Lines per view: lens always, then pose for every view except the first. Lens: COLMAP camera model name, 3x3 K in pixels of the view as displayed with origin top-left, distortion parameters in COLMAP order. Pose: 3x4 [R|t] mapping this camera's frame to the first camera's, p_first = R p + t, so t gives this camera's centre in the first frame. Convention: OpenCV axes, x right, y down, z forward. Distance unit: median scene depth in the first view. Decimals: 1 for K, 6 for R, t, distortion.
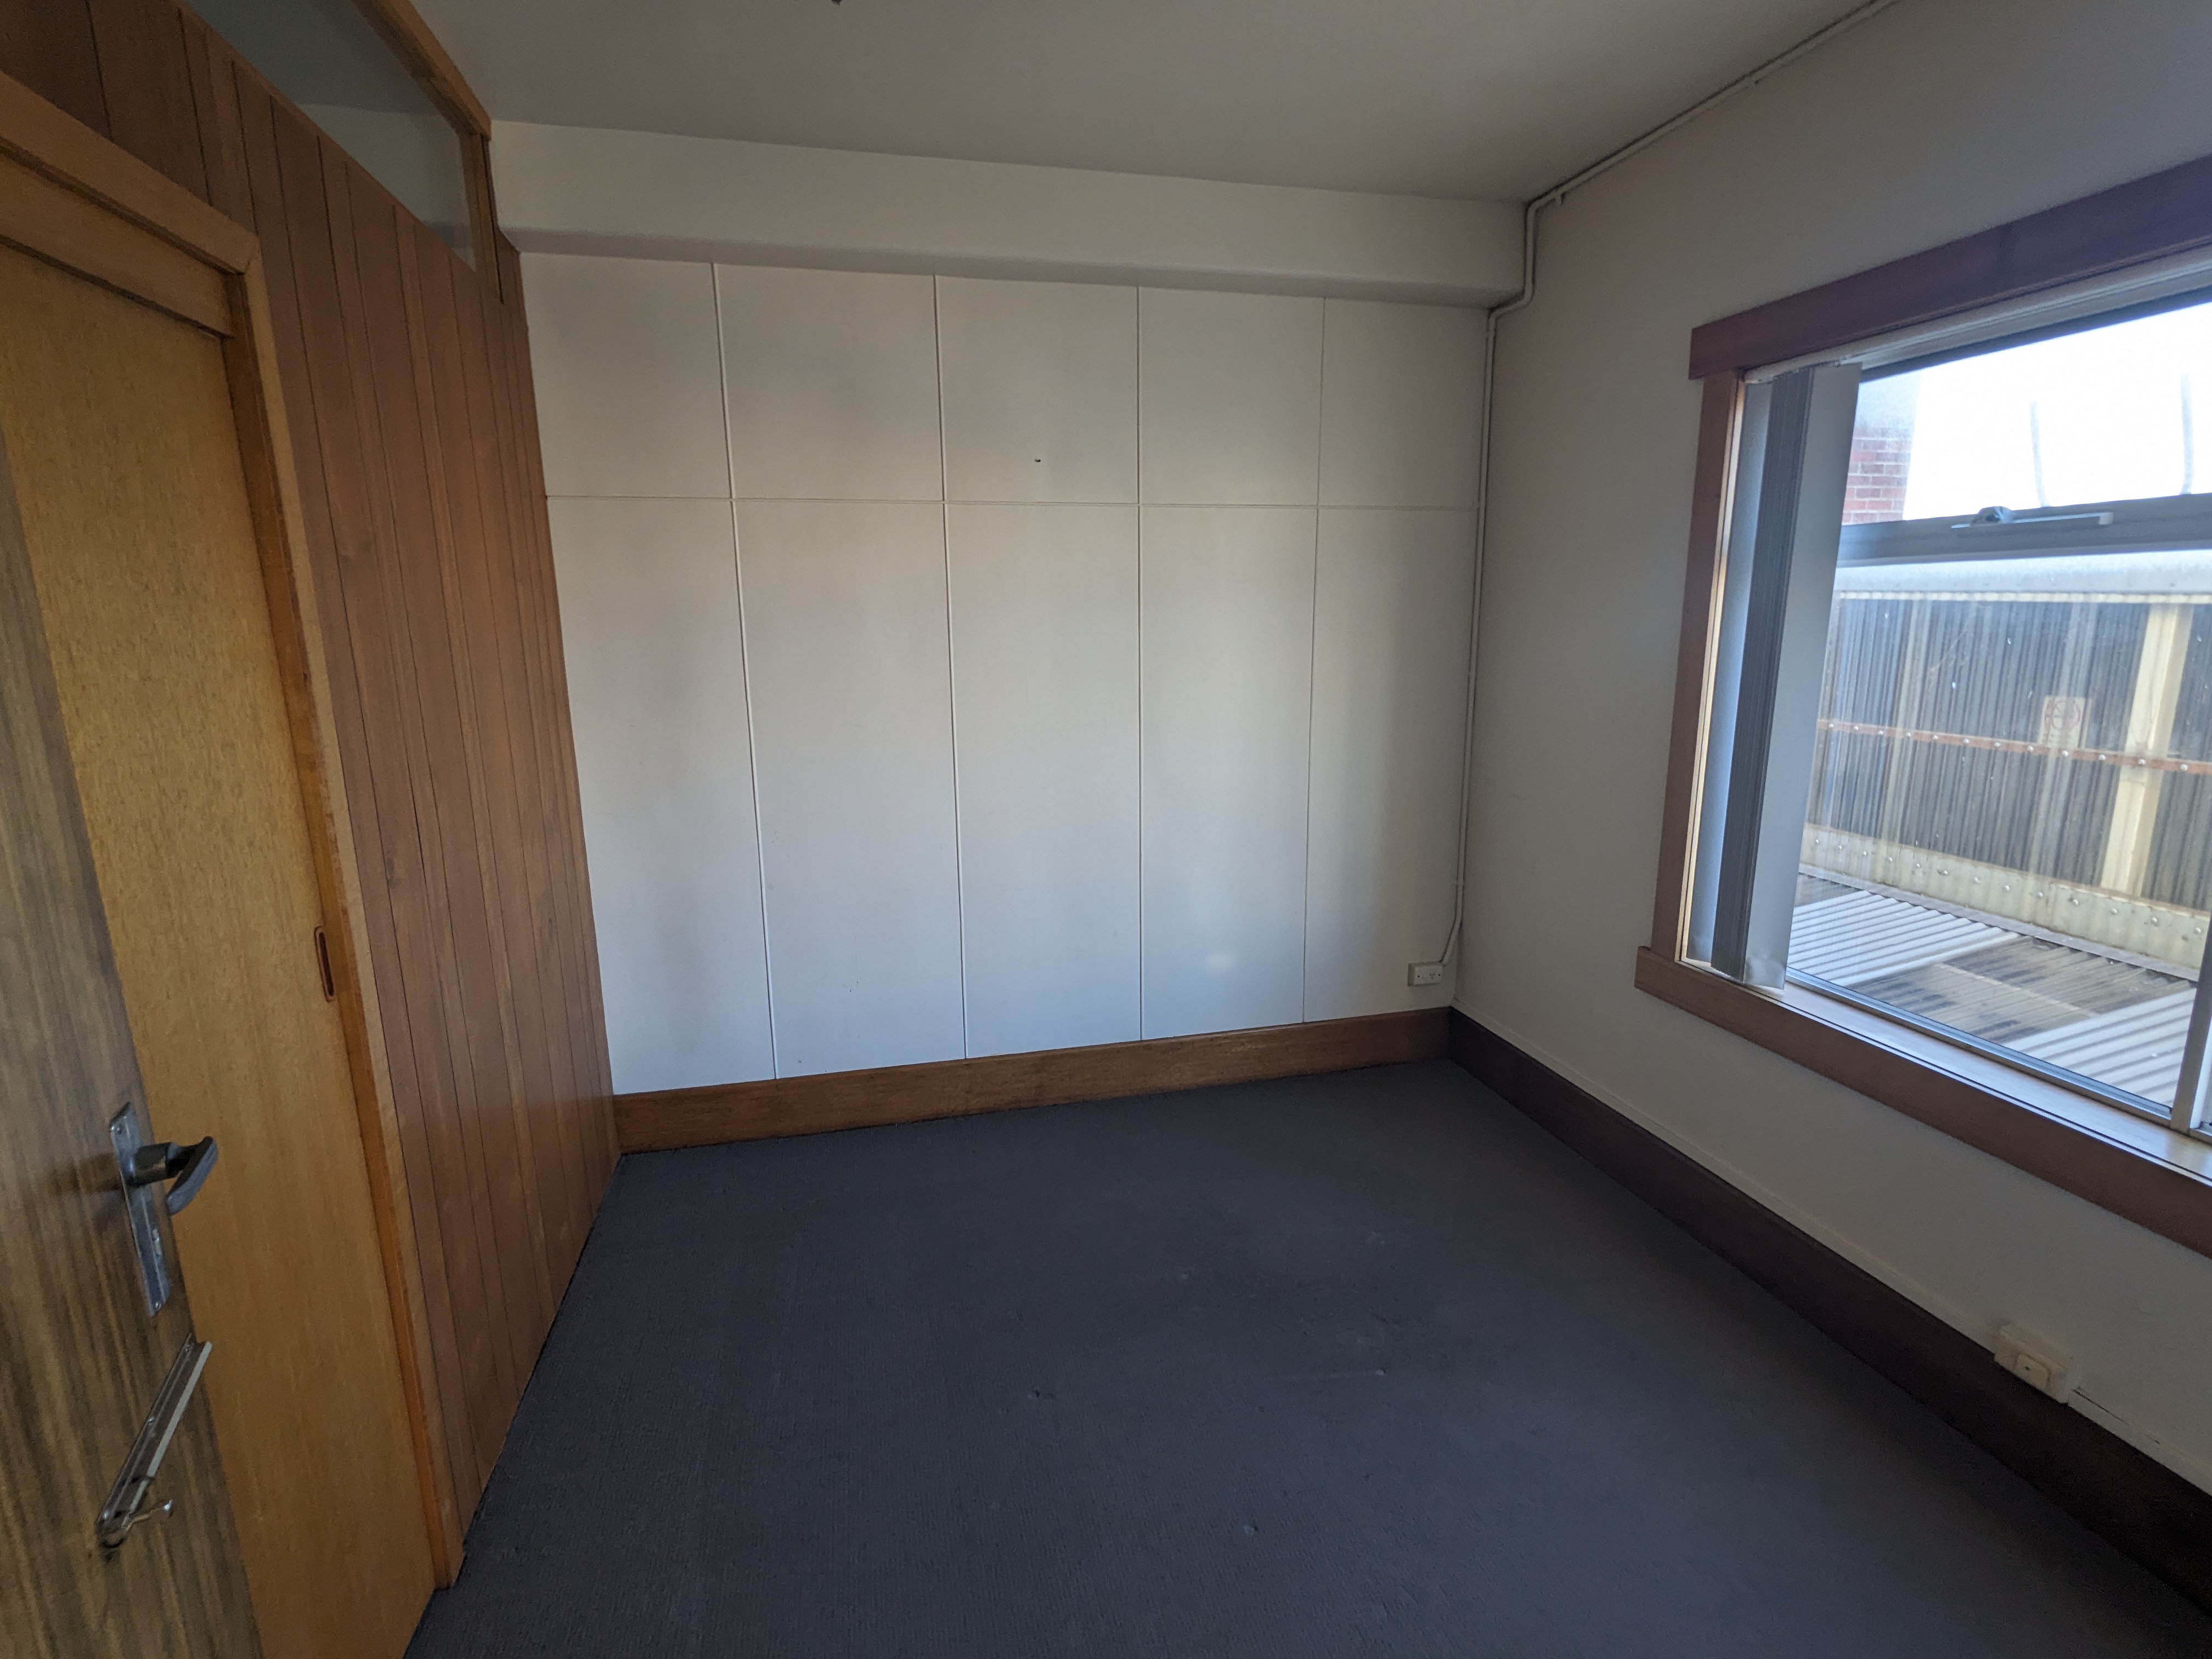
lens RADIAL K [[1060.4, 0, 1098.4], [0, 1060.4, 828.0], [0, 0, 1]] dist [0.006531, 0.000489]
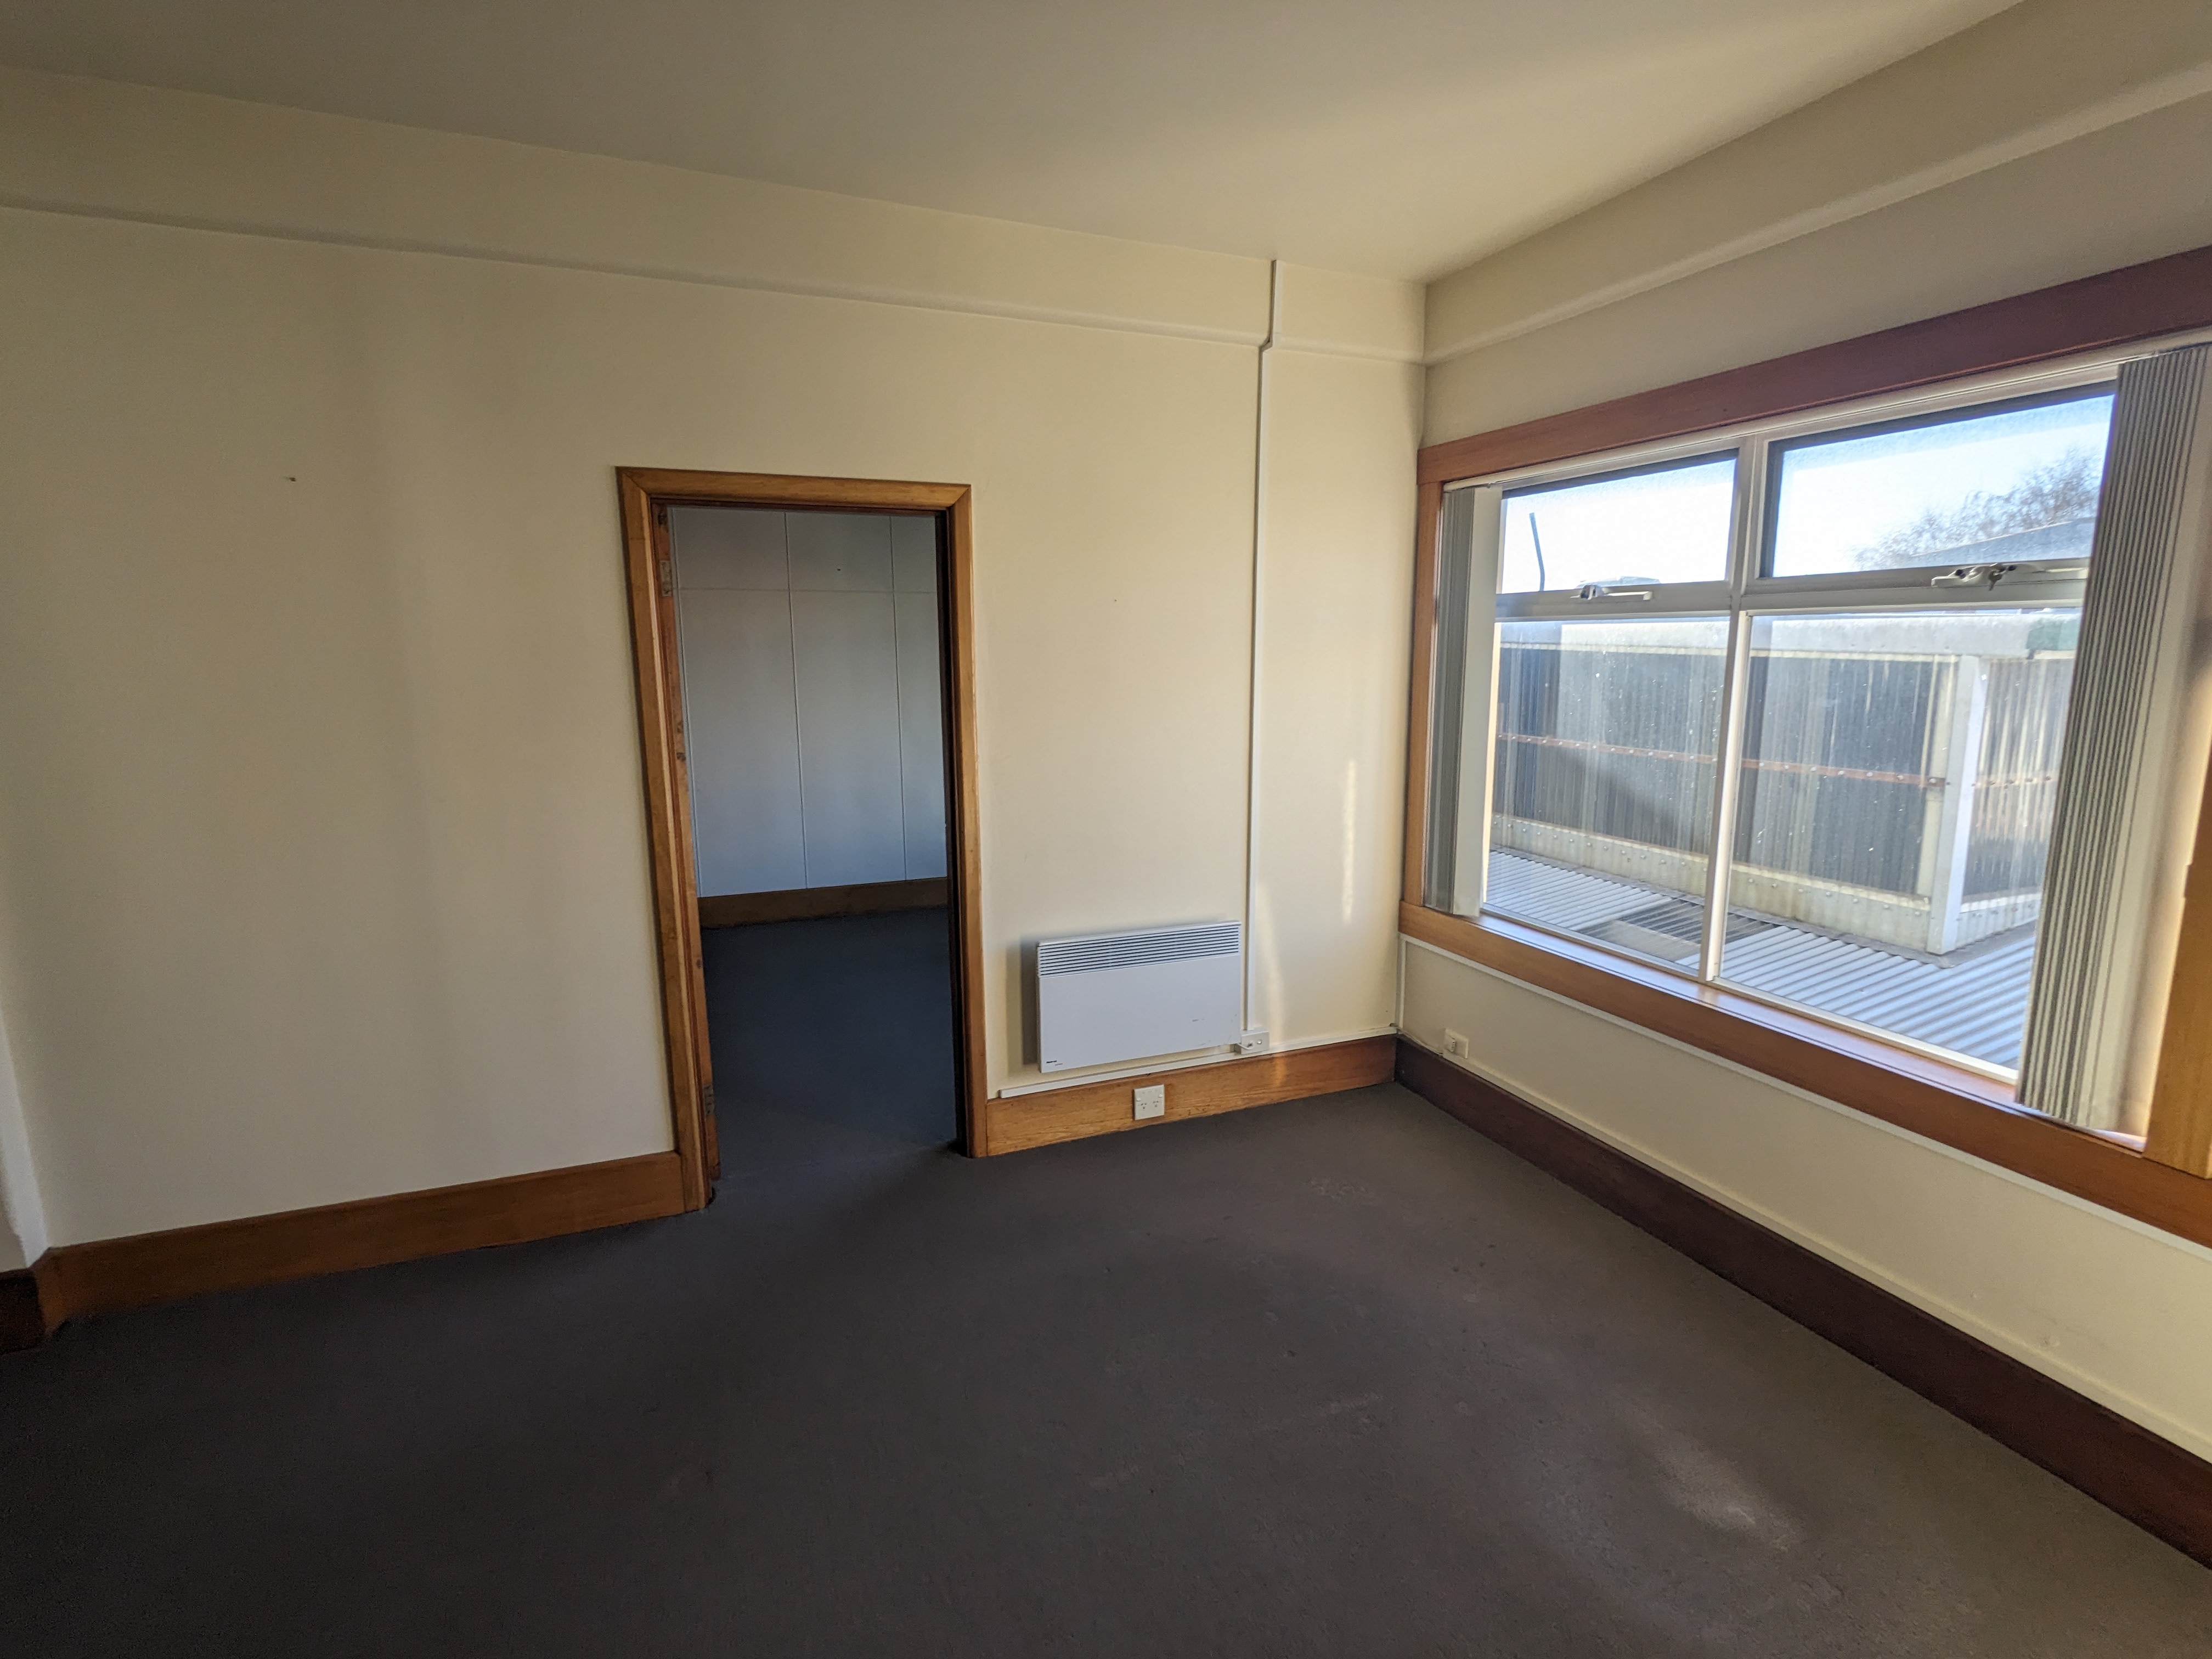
lens RADIAL K [[1060.4, 0, 1110.3], [0, 1060.4, 829.3], [0, 0, 1]] dist [0.006531, 0.000489]
pose [[0.999801, 0.017762, 0.009132, 0.149233], [-0.017514, 0.999494, -0.026537, 0.062080], [-0.009599, 0.026372, 0.999606, -0.332200]]
